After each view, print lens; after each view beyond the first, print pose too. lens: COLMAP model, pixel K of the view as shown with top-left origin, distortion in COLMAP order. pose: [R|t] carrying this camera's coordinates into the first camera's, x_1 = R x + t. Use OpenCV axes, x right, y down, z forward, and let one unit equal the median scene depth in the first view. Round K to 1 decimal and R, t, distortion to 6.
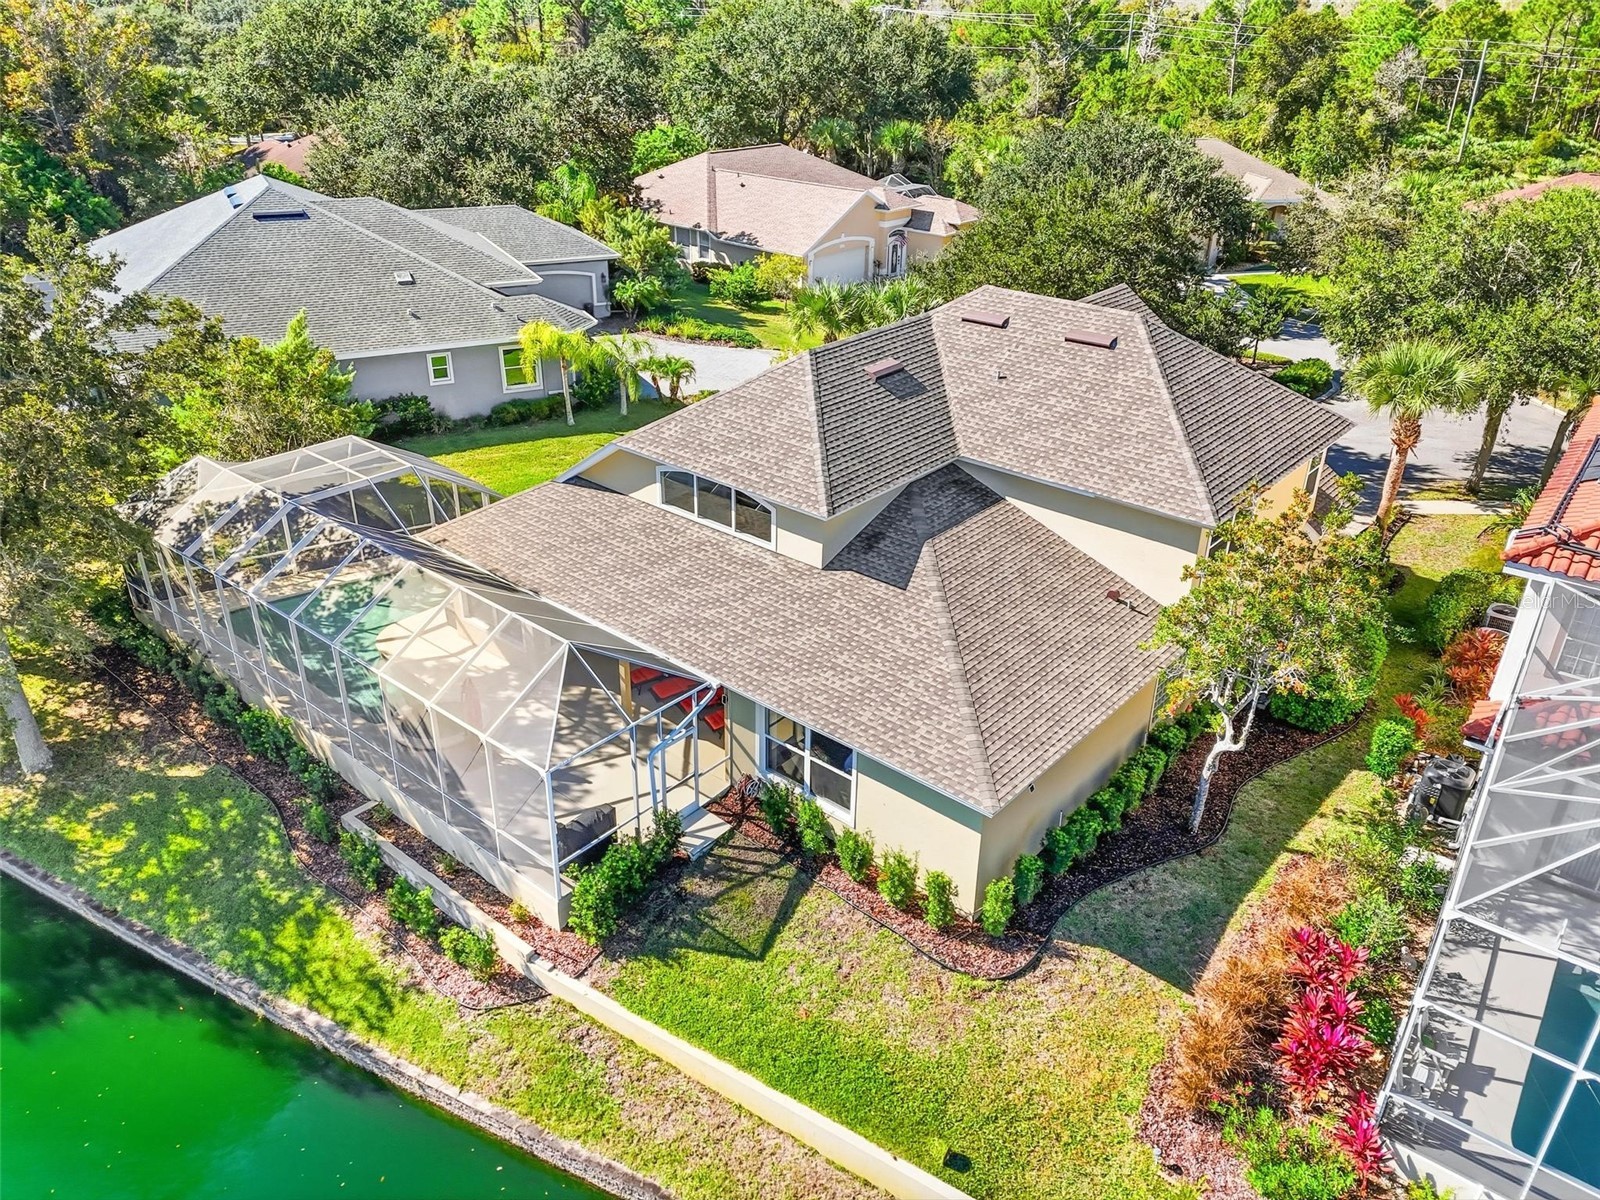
lens RADIAL K [[1185.6, 0, 800.8], [0, 1185.6, 602.5], [0, 0, 1]] dist [0.065800, -0.051828]
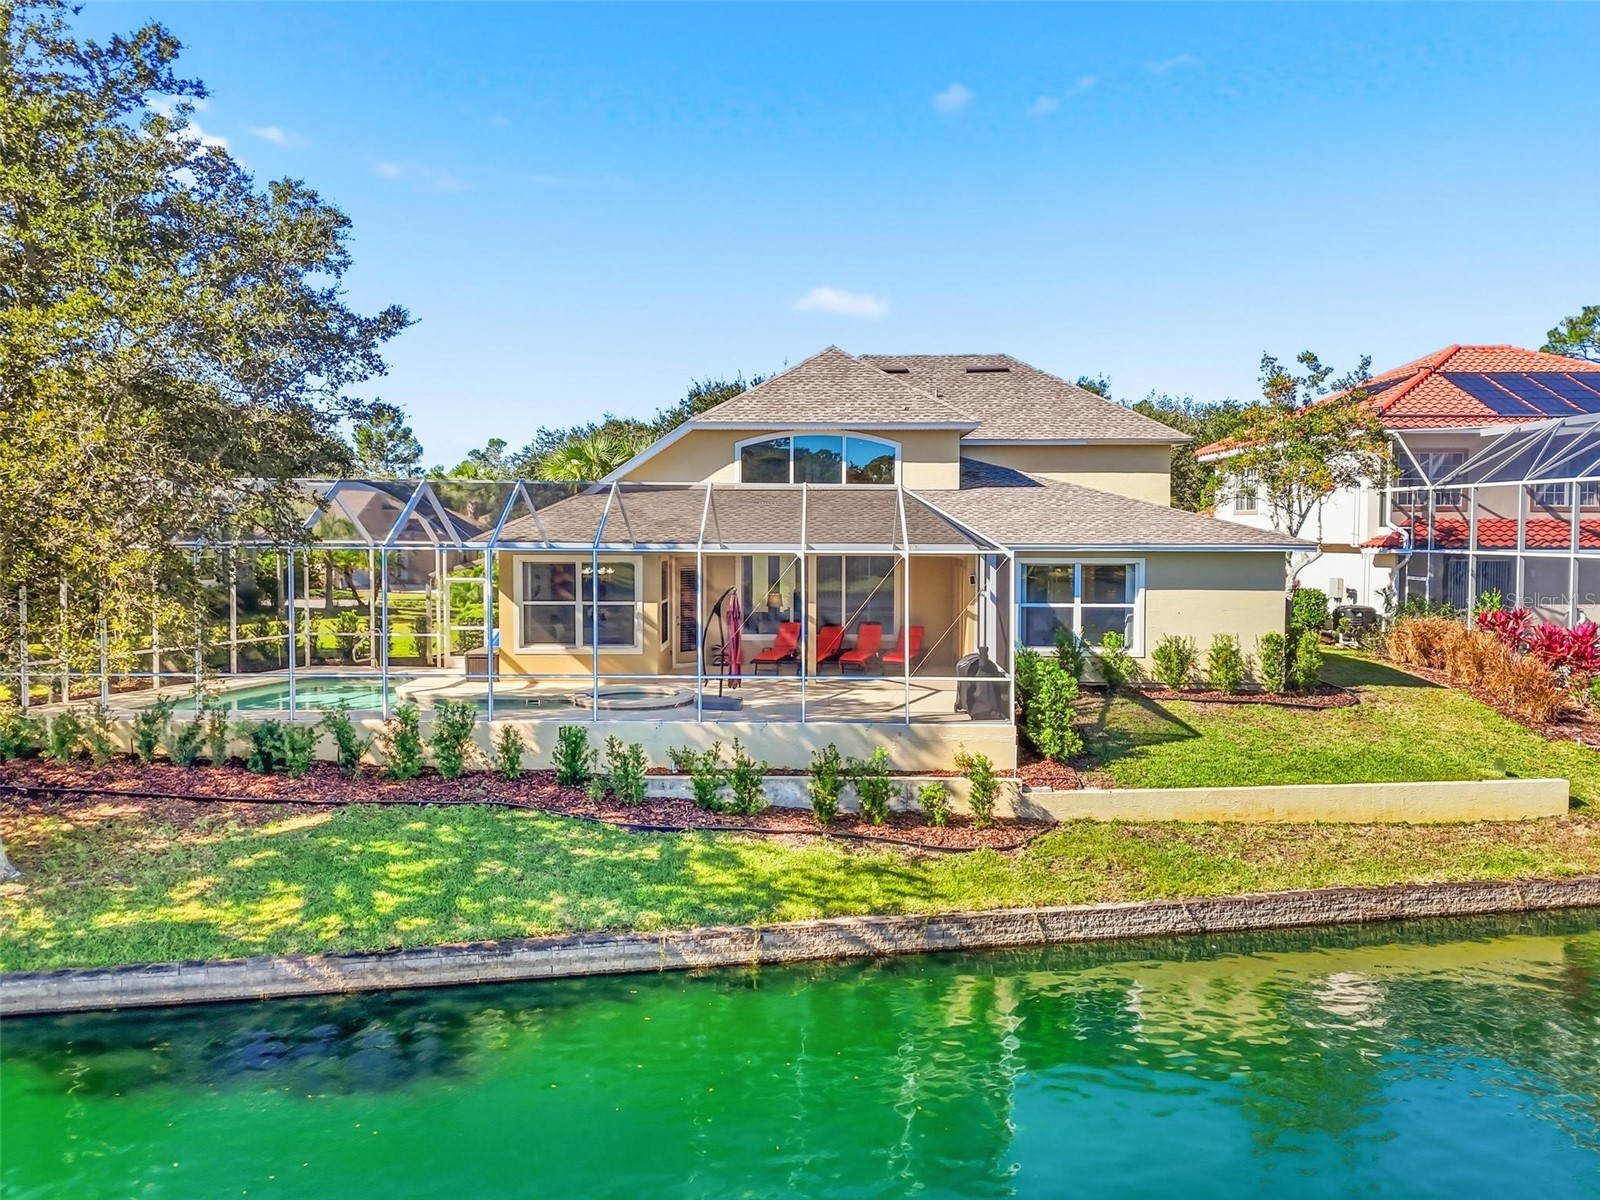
lens RADIAL K [[1185.6, 0, 799.8], [0, 1185.6, 586.5], [0, 0, 1]] dist [0.065800, -0.051828]
pose [[0.771790, -0.044131, 0.634345, -0.812991], [0.301572, 0.903665, -0.304047, 0.348891], [-0.559817, 0.425961, 0.710748, 0.391067]]
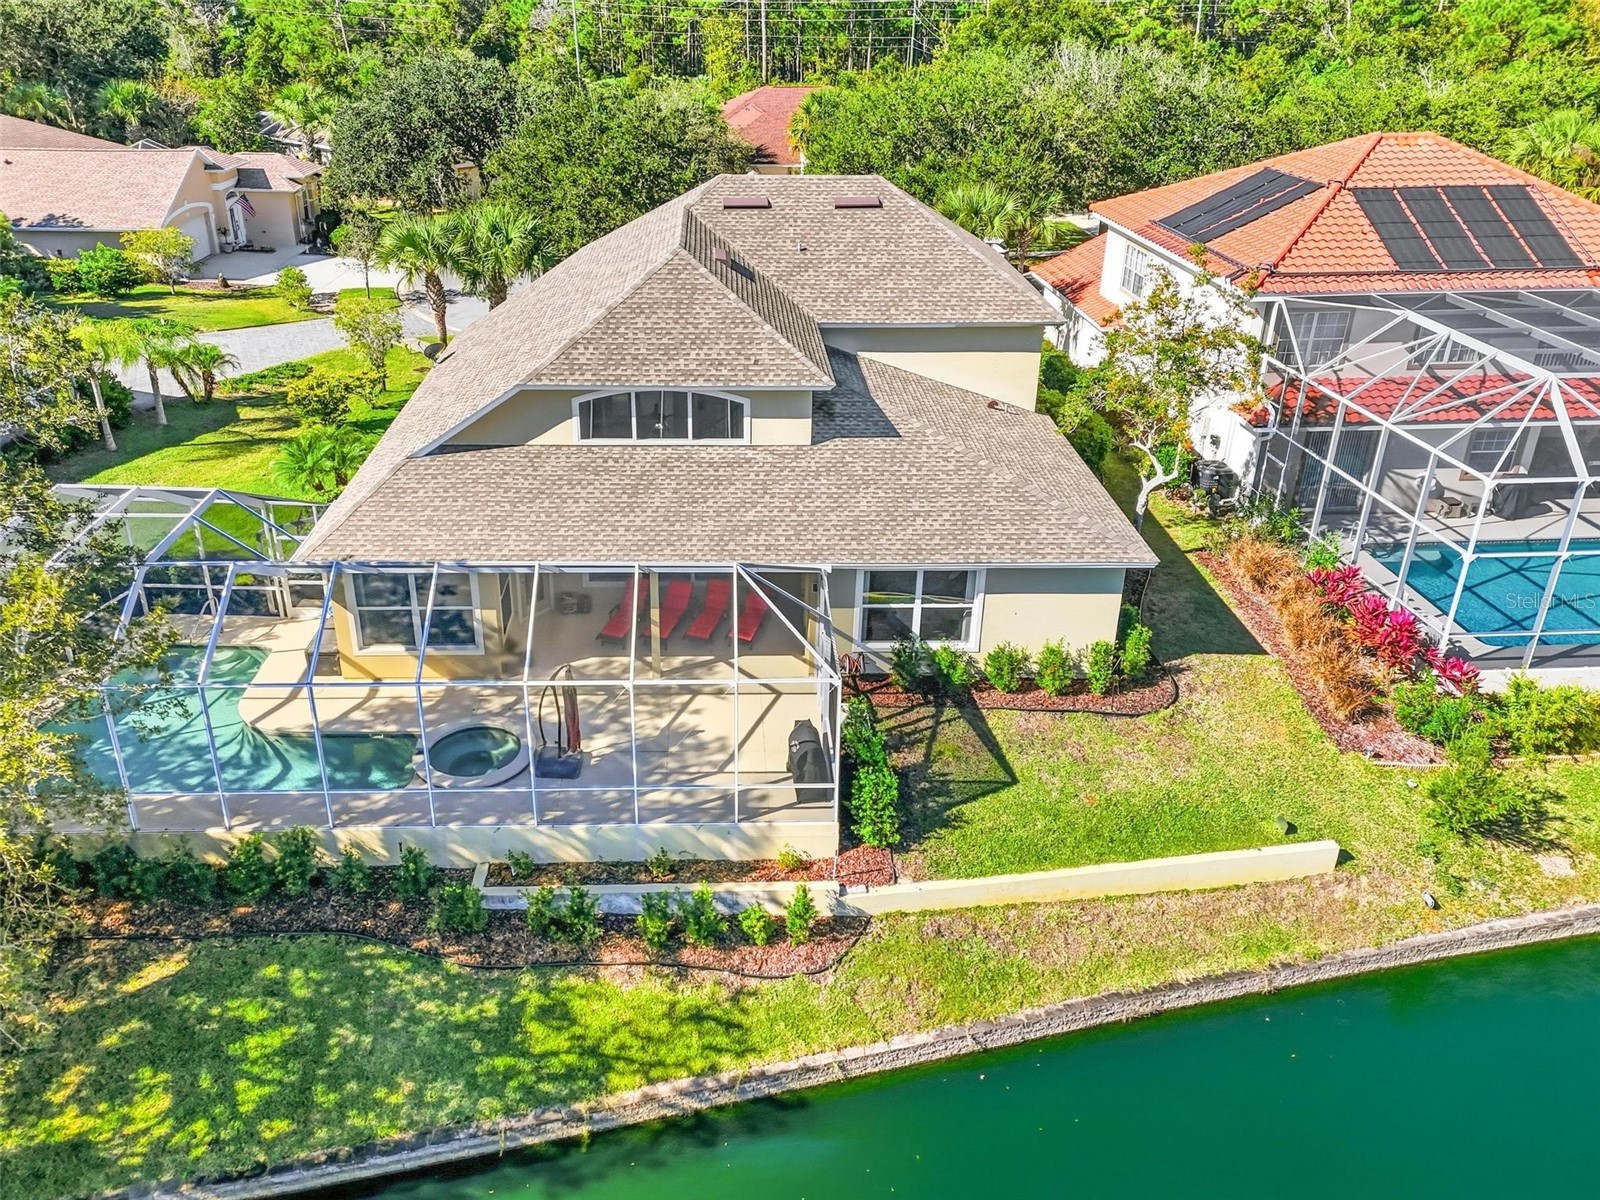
lens RADIAL K [[1185.6, 0, 747.3], [0, 1185.6, 542.6], [0, 0, 1]] dist [0.065800, -0.051828]
pose [[0.746528, -0.295736, 0.596017, -0.688369], [0.310521, 0.947109, 0.081007, -0.050142], [-0.588449, 0.124602, 0.798875, 0.253175]]
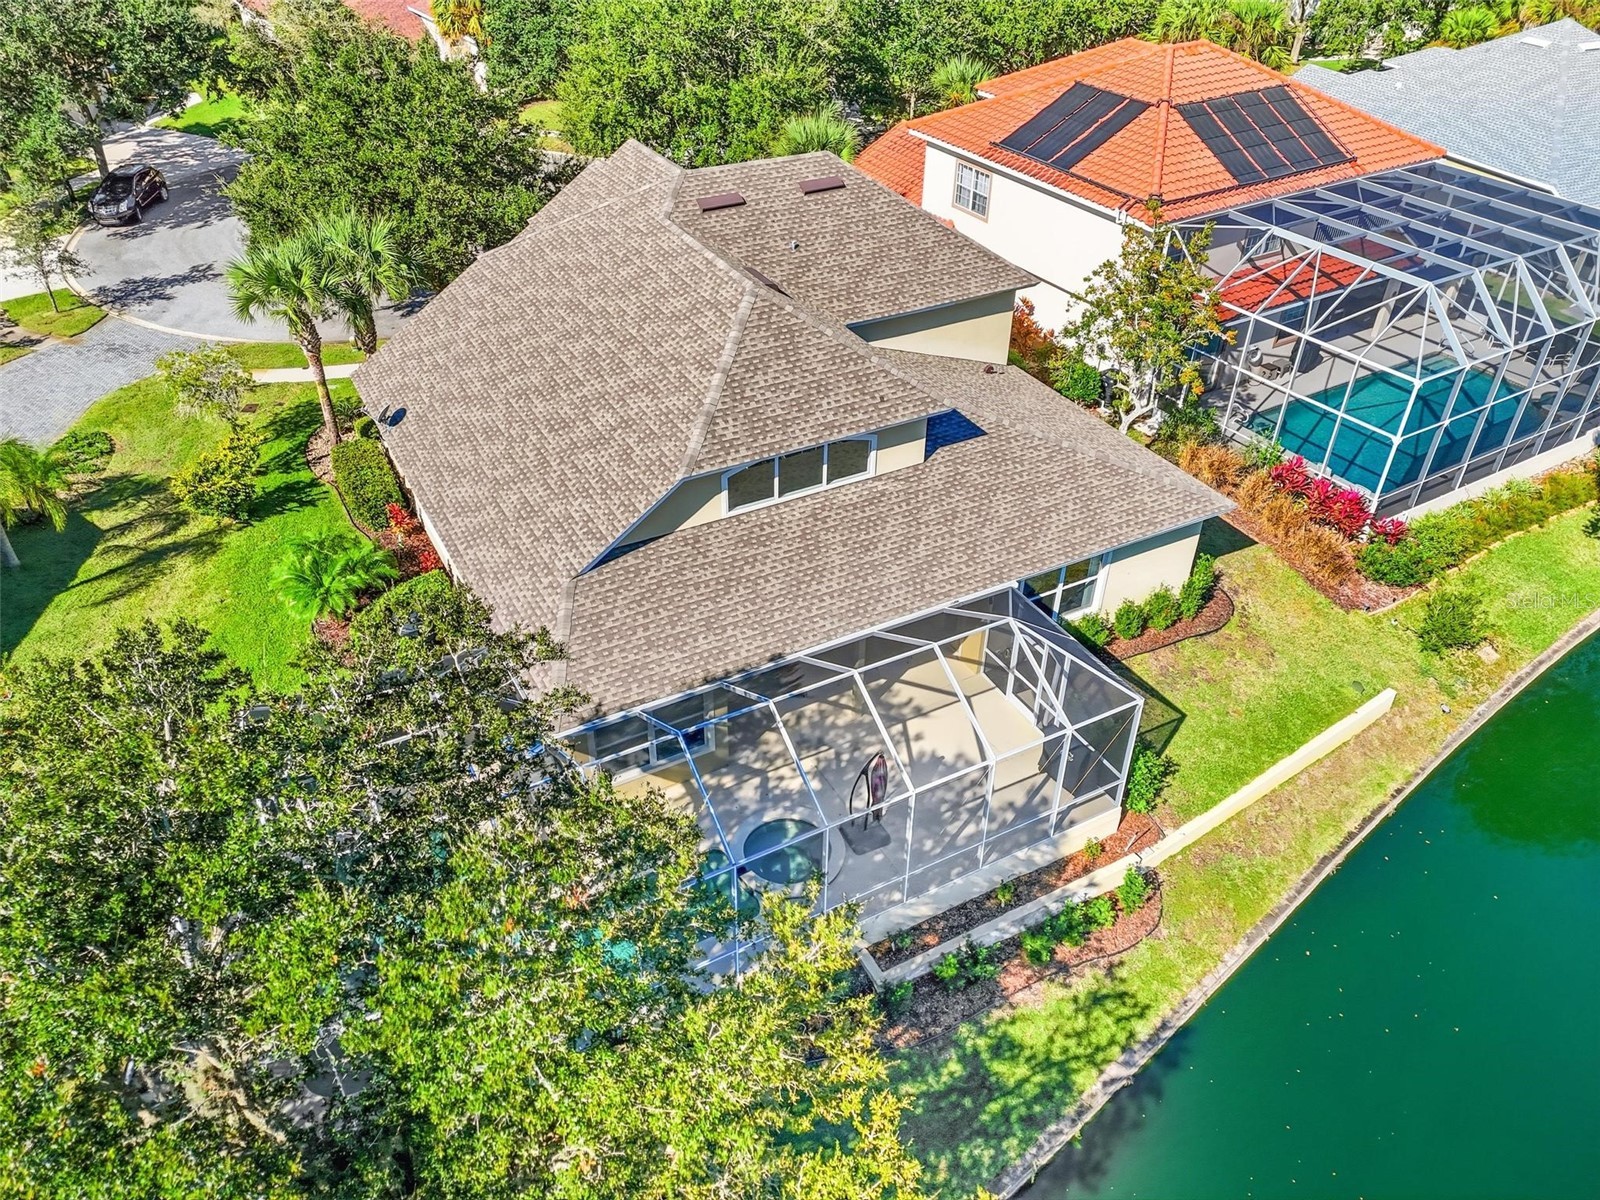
lens RADIAL K [[1185.6, 0, 799.5], [0, 1185.6, 601.2], [0, 0, 1]] dist [0.065800, -0.051828]
pose [[0.355983, -0.563252, 0.745670, -0.940619], [0.421301, 0.808981, 0.409946, -0.436027], [-0.834135, 0.168217, 0.525282, 0.591773]]
